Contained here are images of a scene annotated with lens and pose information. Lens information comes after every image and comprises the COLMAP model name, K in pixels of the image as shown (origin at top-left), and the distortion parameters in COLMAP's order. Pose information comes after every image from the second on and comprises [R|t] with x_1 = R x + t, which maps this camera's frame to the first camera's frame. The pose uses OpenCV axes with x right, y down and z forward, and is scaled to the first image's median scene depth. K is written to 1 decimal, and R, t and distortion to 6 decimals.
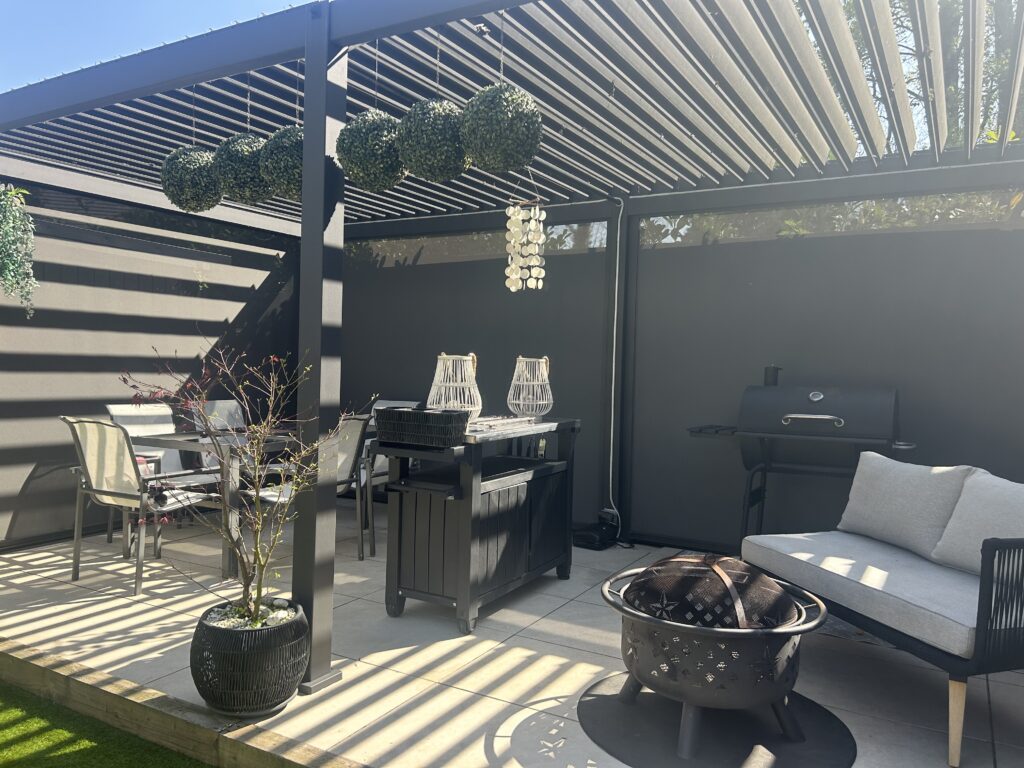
lens RADIAL K [[780.9, 0, 512.0], [0, 780.9, 384.0], [0, 0, 1]] dist [-0.003092, -0.002728]
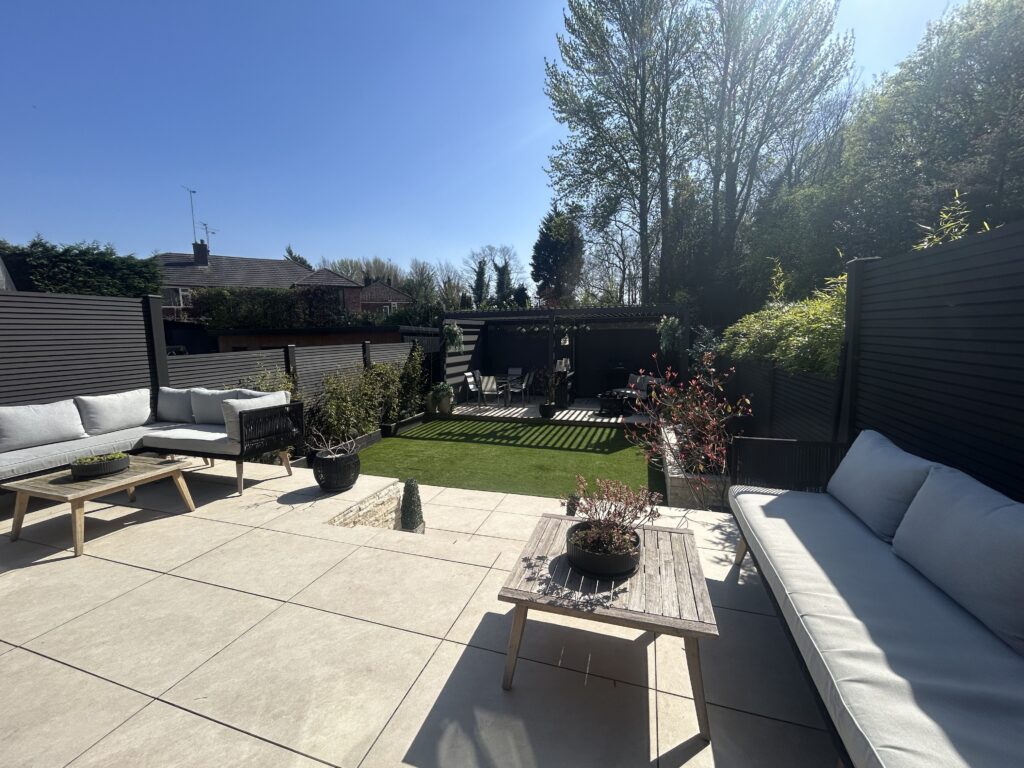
lens RADIAL K [[420.4, 0, 512.0], [0, 420.4, 384.0], [0, 0, 1]] dist [-0.001272, 0.000394]
pose [[0.979798, -0.064210, 0.189401, -1.135281], [0.045353, 0.993722, 0.102270, -0.223533], [-0.194779, -0.091614, 0.976559, -2.128745]]
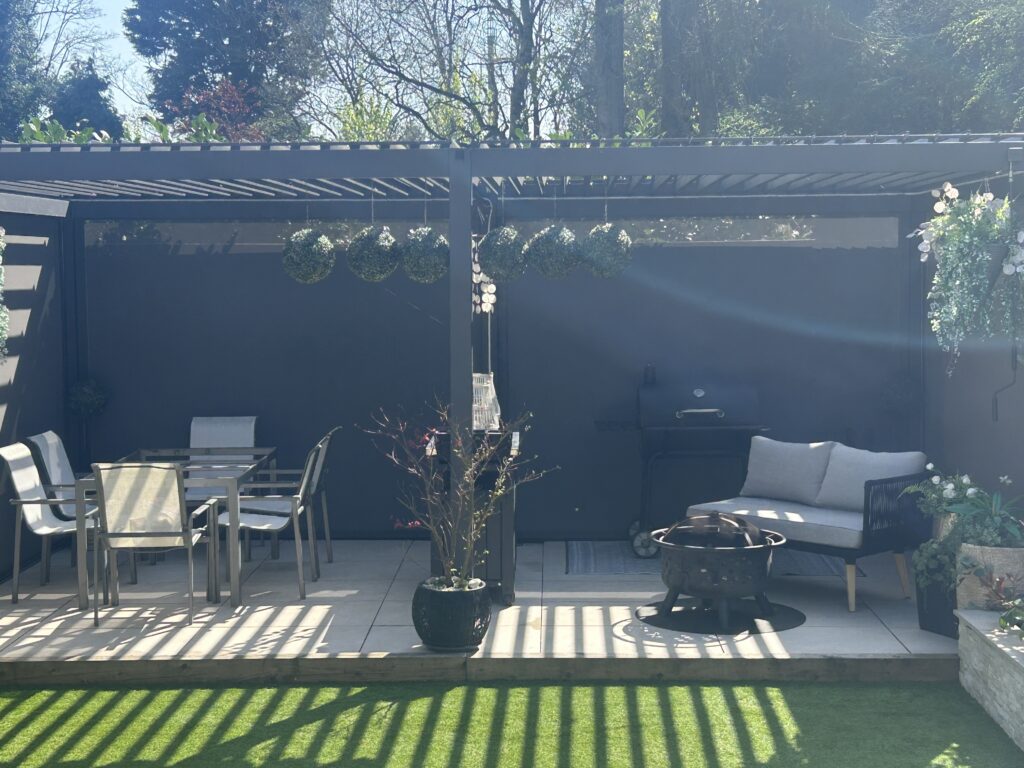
lens RADIAL K [[1642.8, 0, 512.0], [0, 1642.8, 384.0], [0, 0, 1]] dist [0.077635, 0.003524]
pose [[0.880078, -0.065724, 0.470258, -1.421175], [0.039798, 0.997099, 0.064875, -0.231815], [-0.473158, -0.038380, 0.880141, -1.480502]]
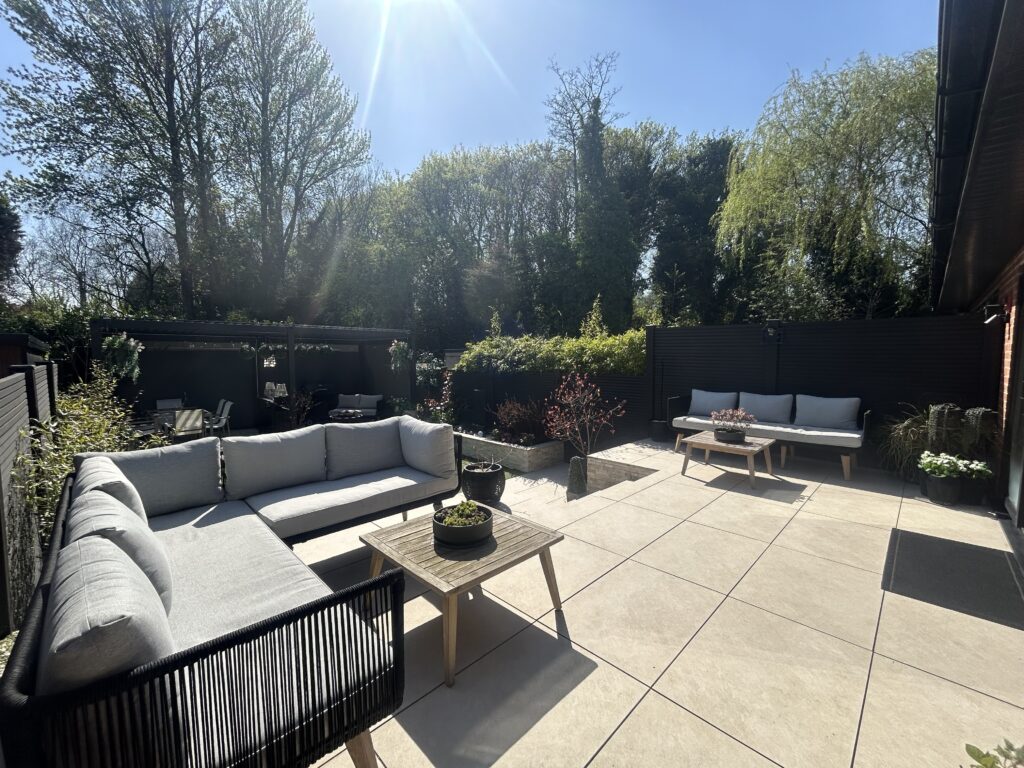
lens RADIAL K [[420.4, 0, 512.0], [0, 420.4, 384.0], [0, 0, 1]] dist [-0.001272, 0.000394]
pose [[0.260736, -0.090373, 0.961171, -2.561210], [0.026236, 0.995904, 0.086521, -0.264248], [-0.965054, 0.002658, 0.262039, -1.236487]]
